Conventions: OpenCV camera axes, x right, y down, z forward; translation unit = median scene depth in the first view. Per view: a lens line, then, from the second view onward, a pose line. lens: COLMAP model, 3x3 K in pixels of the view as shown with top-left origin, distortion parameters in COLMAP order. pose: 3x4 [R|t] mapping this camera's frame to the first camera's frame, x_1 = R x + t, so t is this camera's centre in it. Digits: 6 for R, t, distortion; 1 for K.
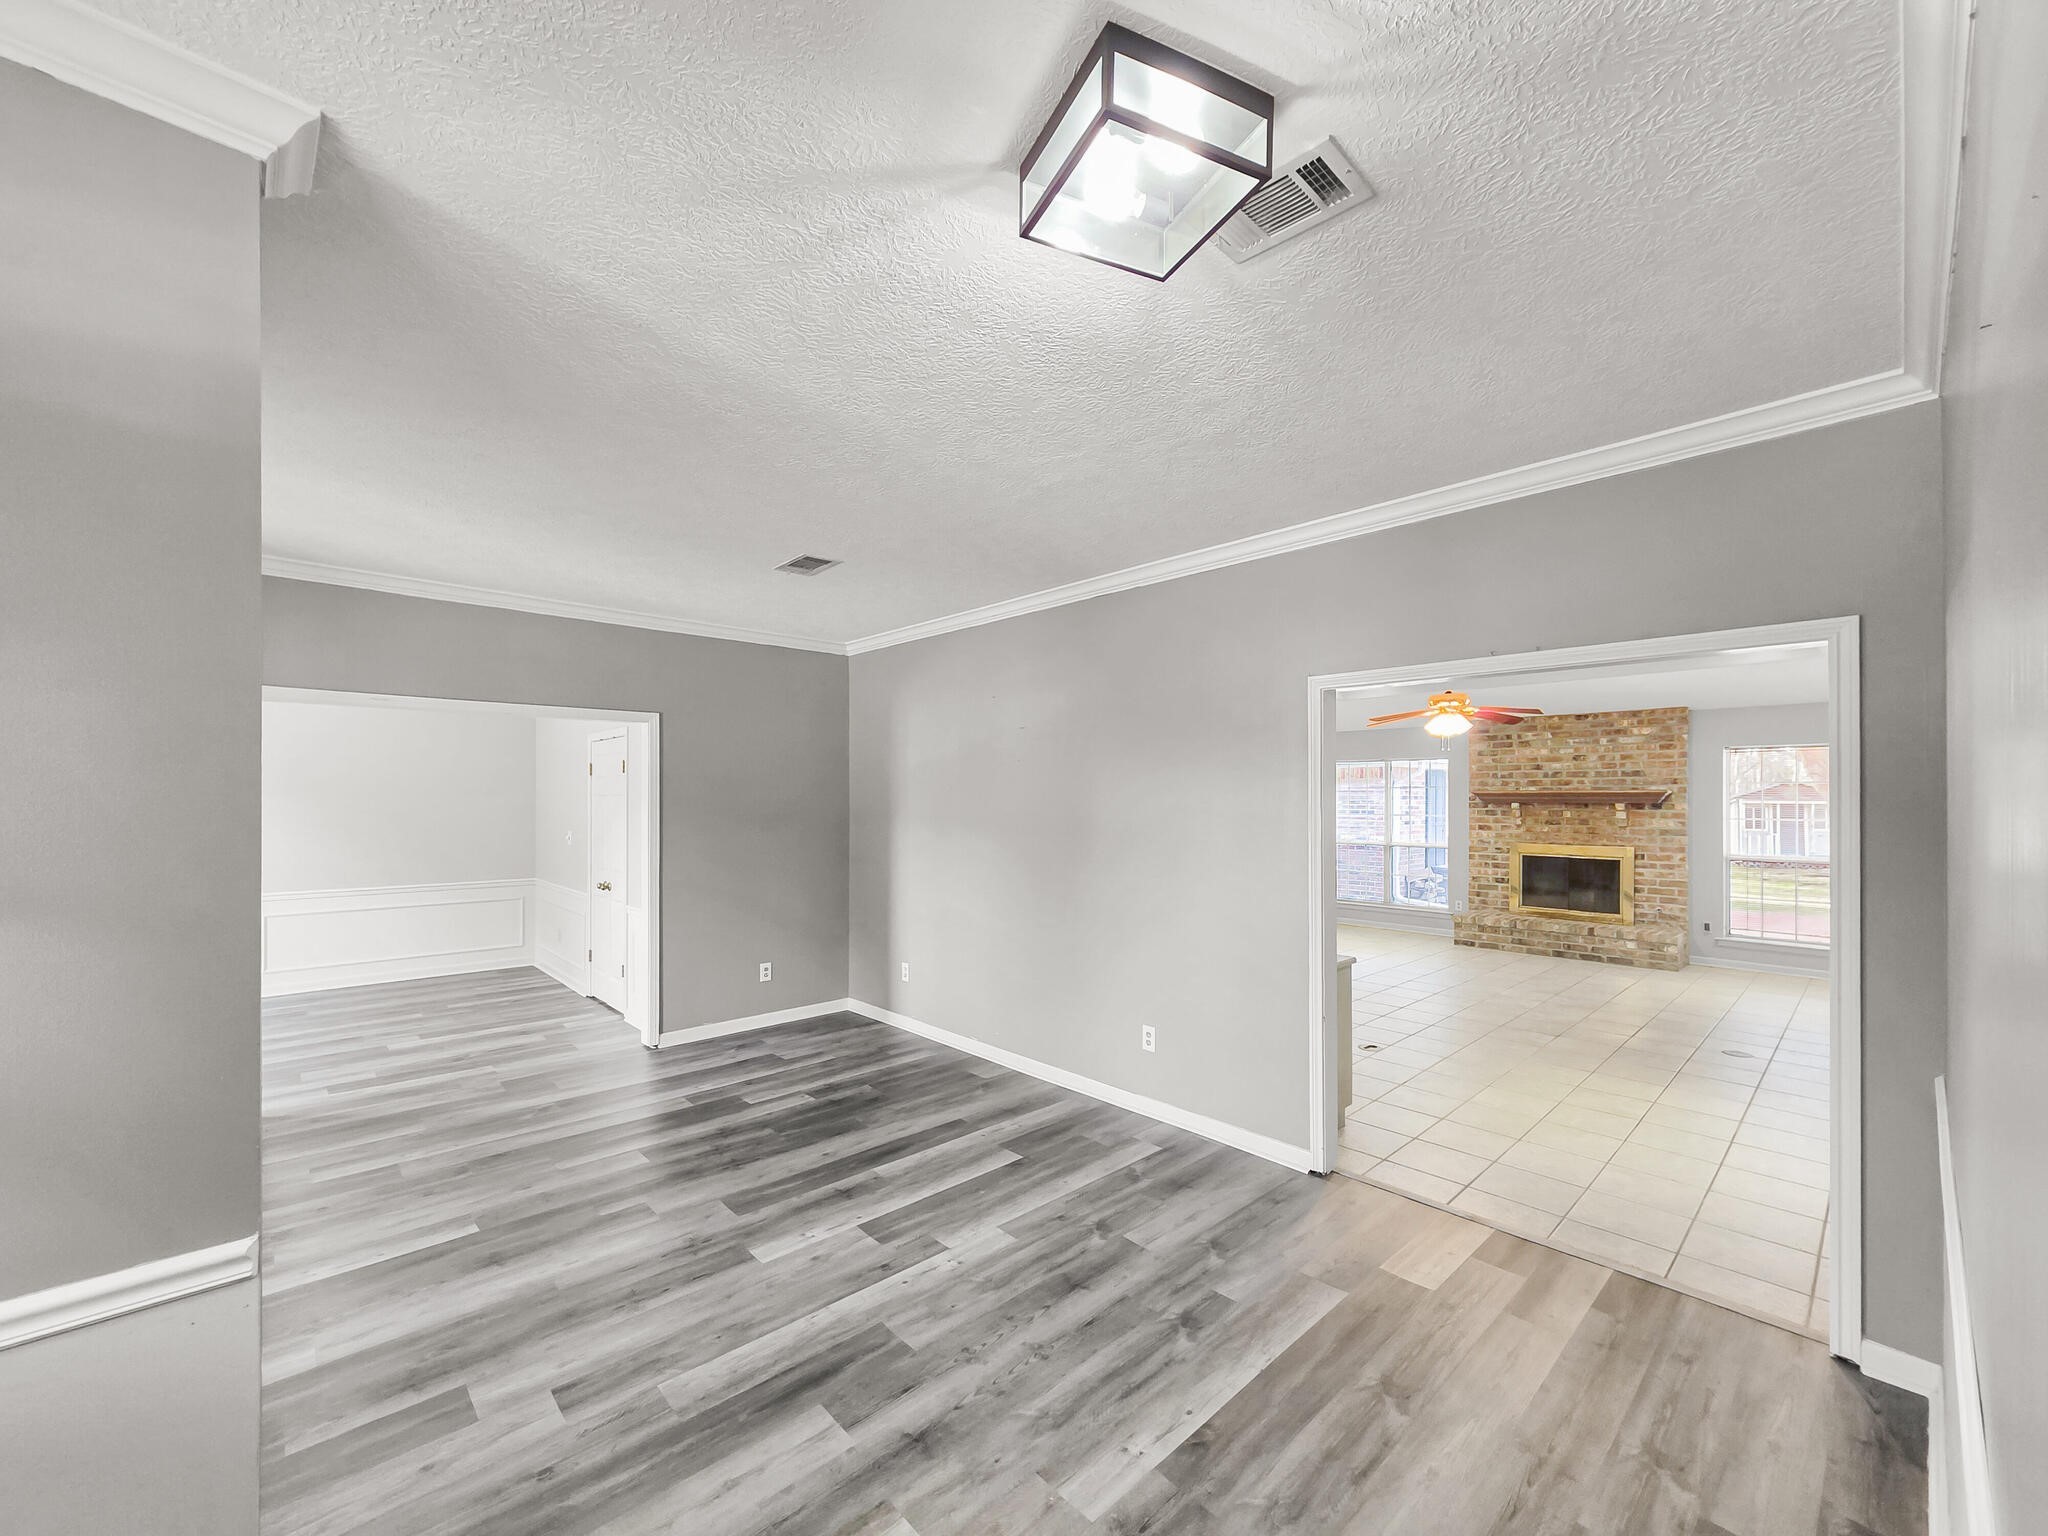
lens RADIAL K [[822.0, 0, 1026.7], [0, 822.0, 799.6], [0, 0, 1]] dist [-0.000244, 0.000002]
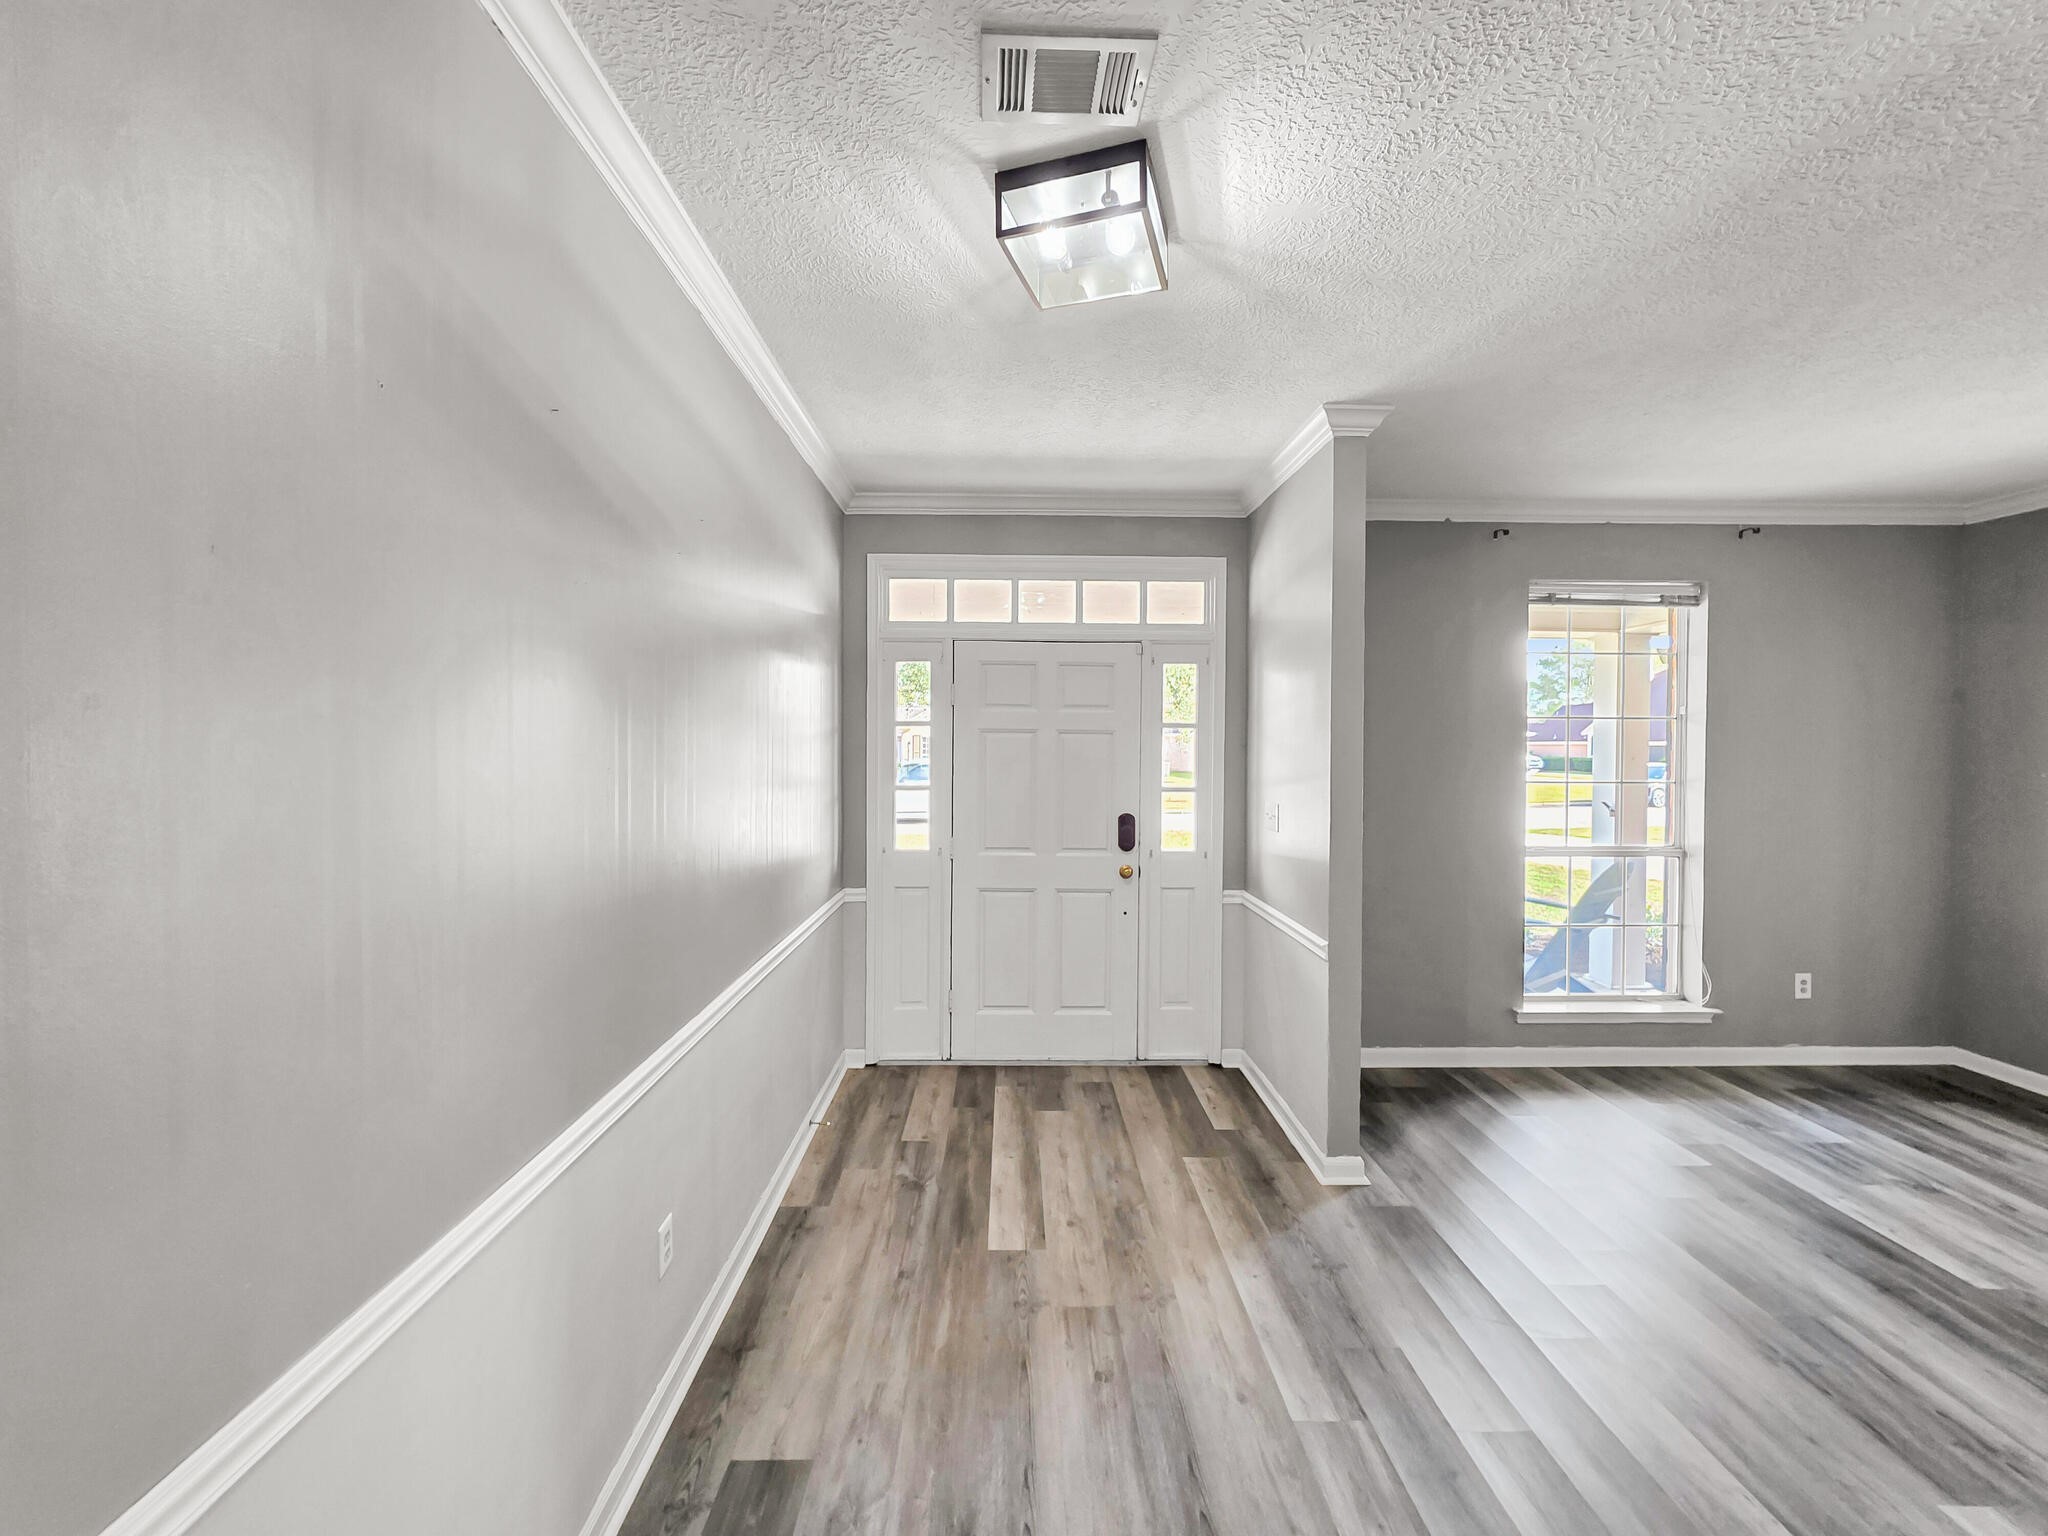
lens RADIAL K [[812.3, 0, 1033.1], [0, 812.3, 752.8], [0, 0, 1]] dist [0.000778, -0.000004]
pose [[-0.660072, -0.000437, -0.751202, 0.196859], [-0.009743, 0.999921, 0.007979, 0.002180], [0.751139, 0.012586, -0.660024, 0.302615]]
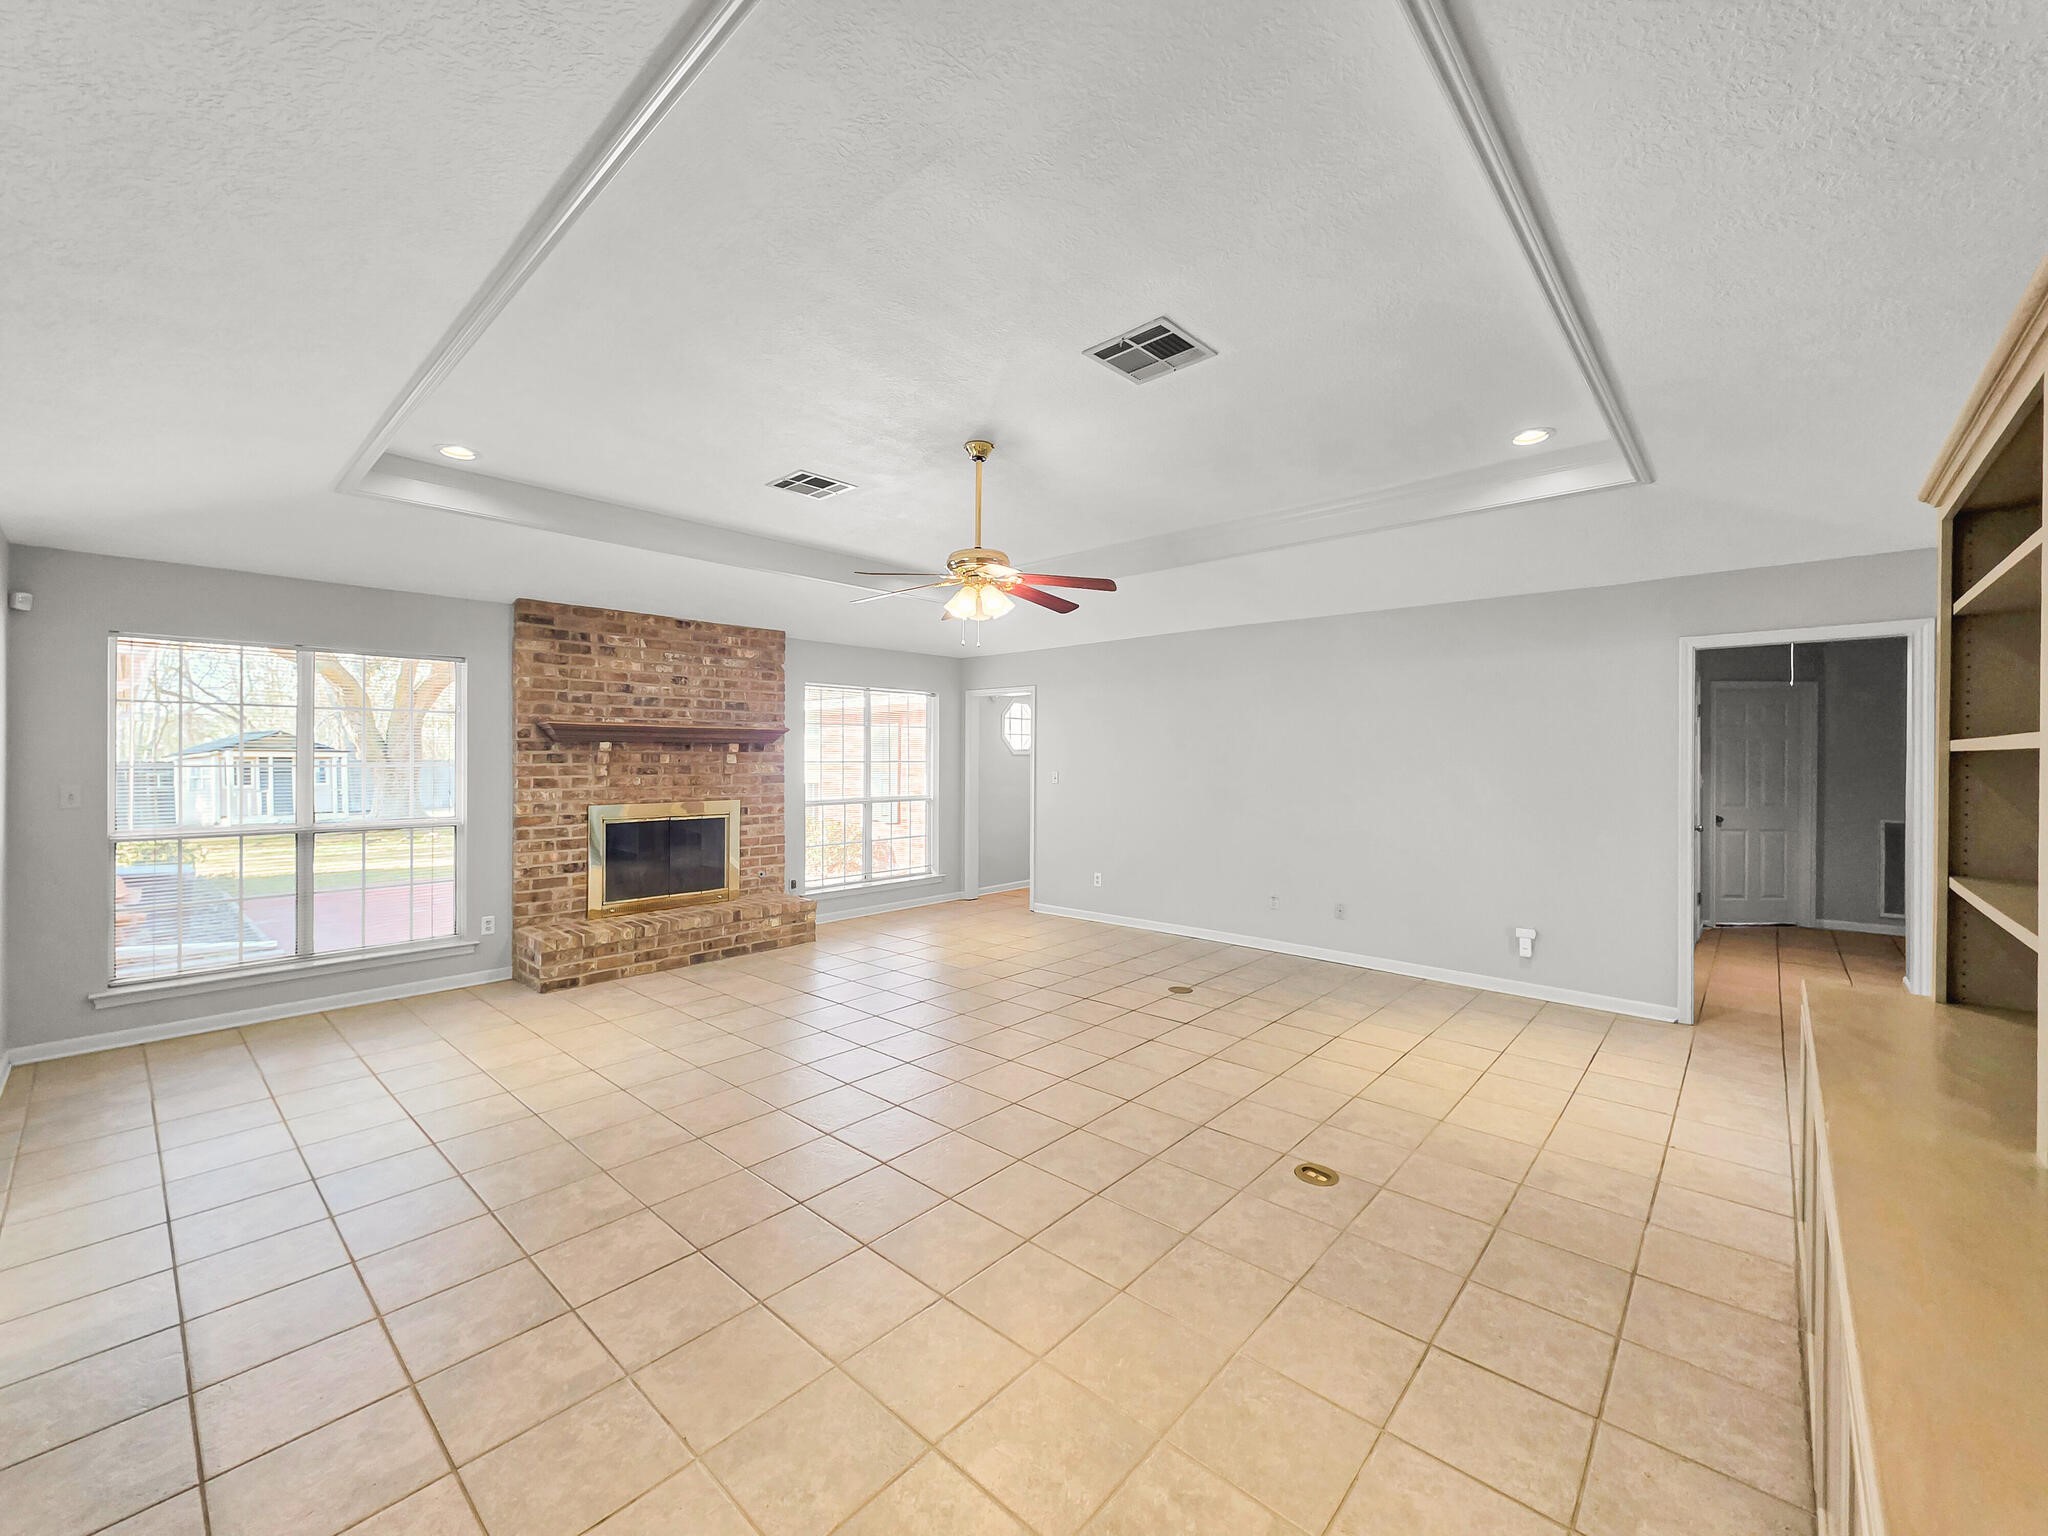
lens RADIAL K [[816.6, 0, 1025.1], [0, 816.6, 763.5], [0, 0, 1]] dist [0.000979, 0.000061]
pose [[-0.076717, -0.008349, 0.997018, -0.065249], [0.000714, 0.999964, 0.008429, 0.016853], [-0.997053, 0.001358, -0.076708, 0.788668]]
